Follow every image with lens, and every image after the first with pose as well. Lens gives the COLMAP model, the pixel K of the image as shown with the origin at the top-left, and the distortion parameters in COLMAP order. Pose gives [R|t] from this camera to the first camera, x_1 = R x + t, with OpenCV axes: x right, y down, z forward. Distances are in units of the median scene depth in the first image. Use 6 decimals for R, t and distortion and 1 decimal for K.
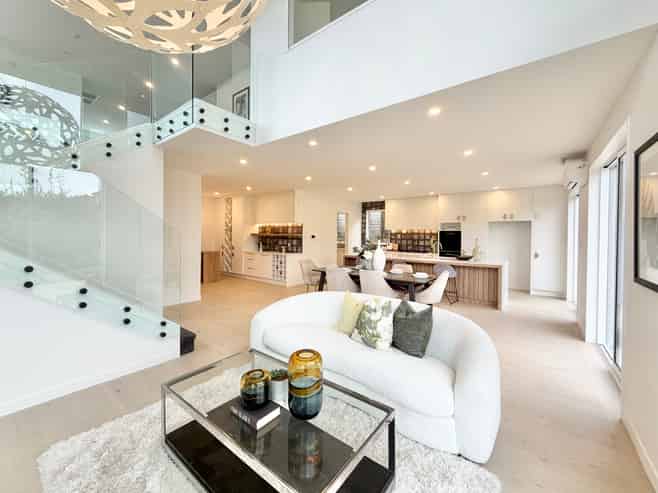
lens RADIAL K [[264.4, 0, 329.5], [0, 264.4, 242.9], [0, 0, 1]] dist [-0.000028, -0.000002]
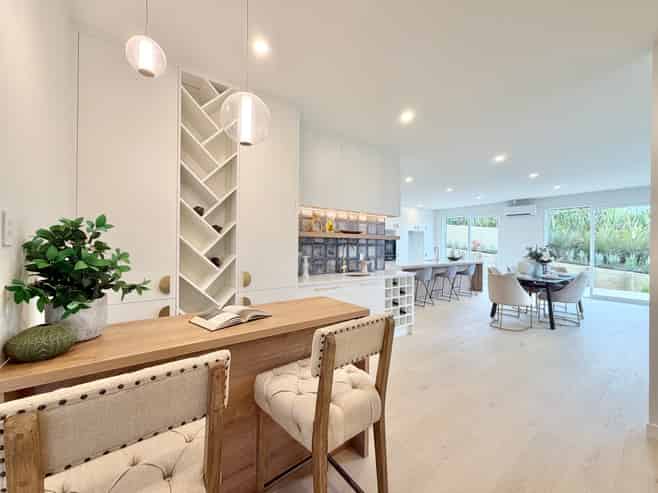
lens RADIAL K [[264.4, 0, 328.8], [0, 264.4, 243.6], [0, 0, 1]] dist [-0.000028, -0.000002]
pose [[0.280432, -0.004084, 0.959865, -0.664214], [0.010708, 0.999942, 0.001127, -0.019412], [-0.959814, 0.009962, 0.280459, 0.923541]]
